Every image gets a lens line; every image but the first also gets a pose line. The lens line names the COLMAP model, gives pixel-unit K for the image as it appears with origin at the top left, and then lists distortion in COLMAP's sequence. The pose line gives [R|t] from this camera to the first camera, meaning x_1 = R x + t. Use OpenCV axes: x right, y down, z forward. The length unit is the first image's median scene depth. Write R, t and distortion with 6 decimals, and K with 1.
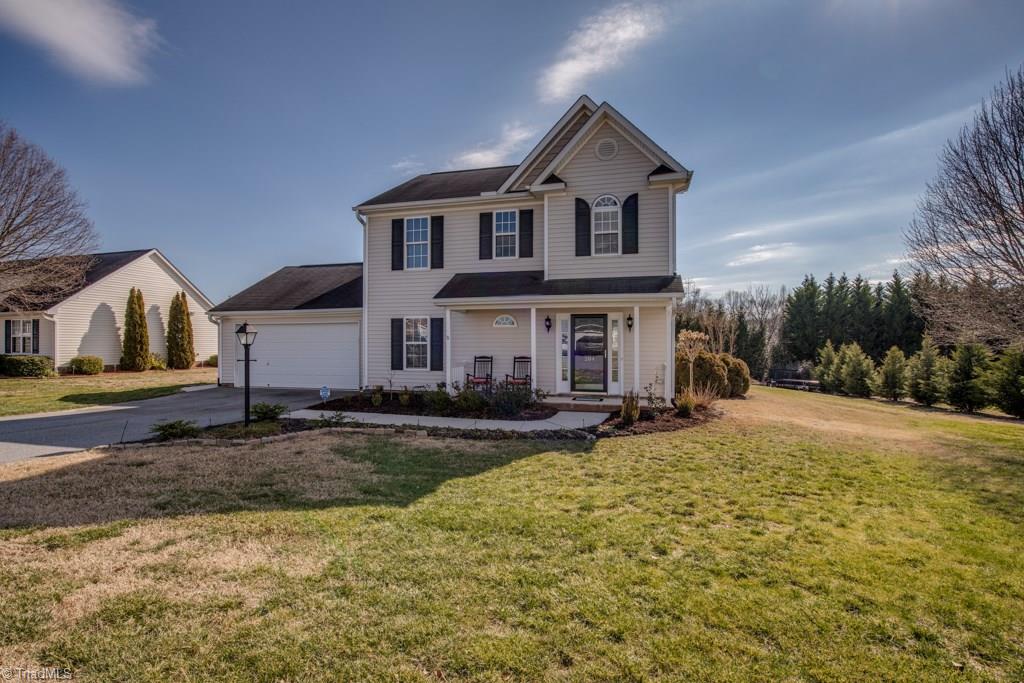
lens RADIAL K [[468.1, 0, 510.4], [0, 468.1, 339.7], [0, 0, 1]] dist [-0.032955, 0.003678]
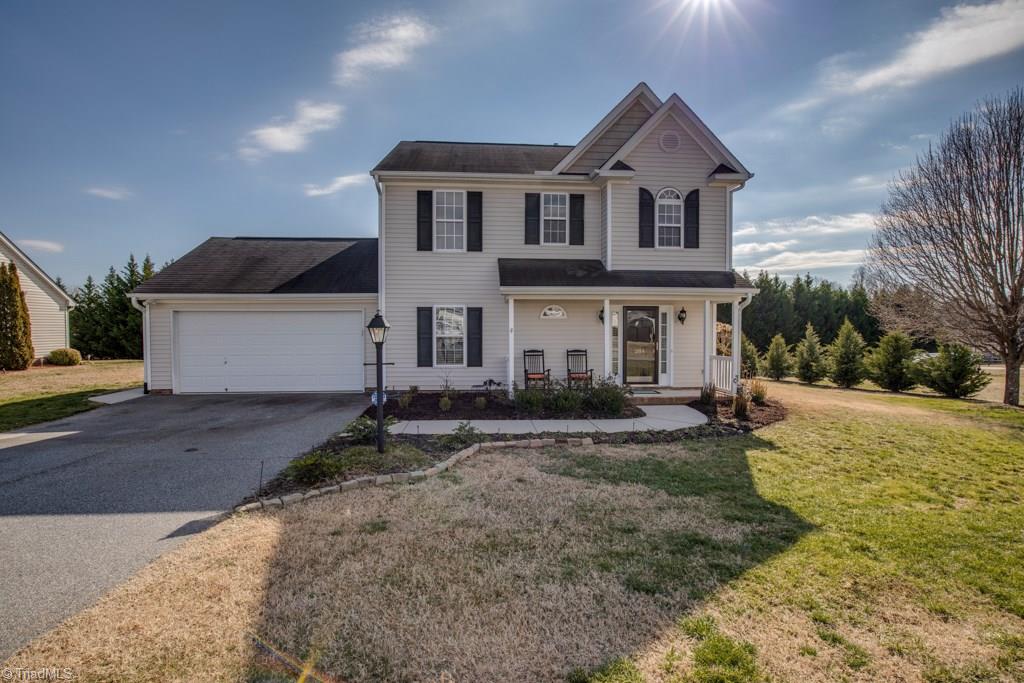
lens RADIAL K [[468.1, 0, 513.7], [0, 468.1, 339.1], [0, 0, 1]] dist [-0.032955, 0.003678]
pose [[0.945486, -0.006582, 0.325596, -0.394620], [-0.002040, 0.999656, 0.026133, -0.009921], [-0.325656, -0.025372, 0.945148, 0.141618]]
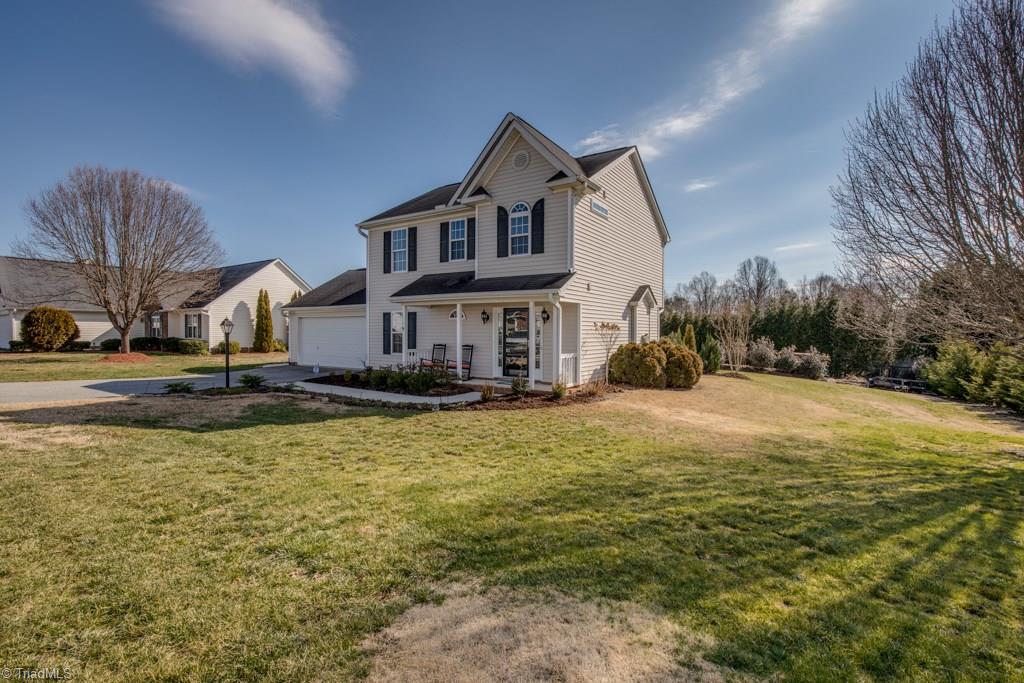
lens RADIAL K [[468.1, 0, 506.7], [0, 468.1, 341.9], [0, 0, 1]] dist [-0.032955, 0.003678]
pose [[0.947301, 0.013610, -0.320054, 0.485935], [-0.004961, 0.999601, 0.027824, -0.004369], [0.320305, -0.024770, 0.946991, -0.073616]]
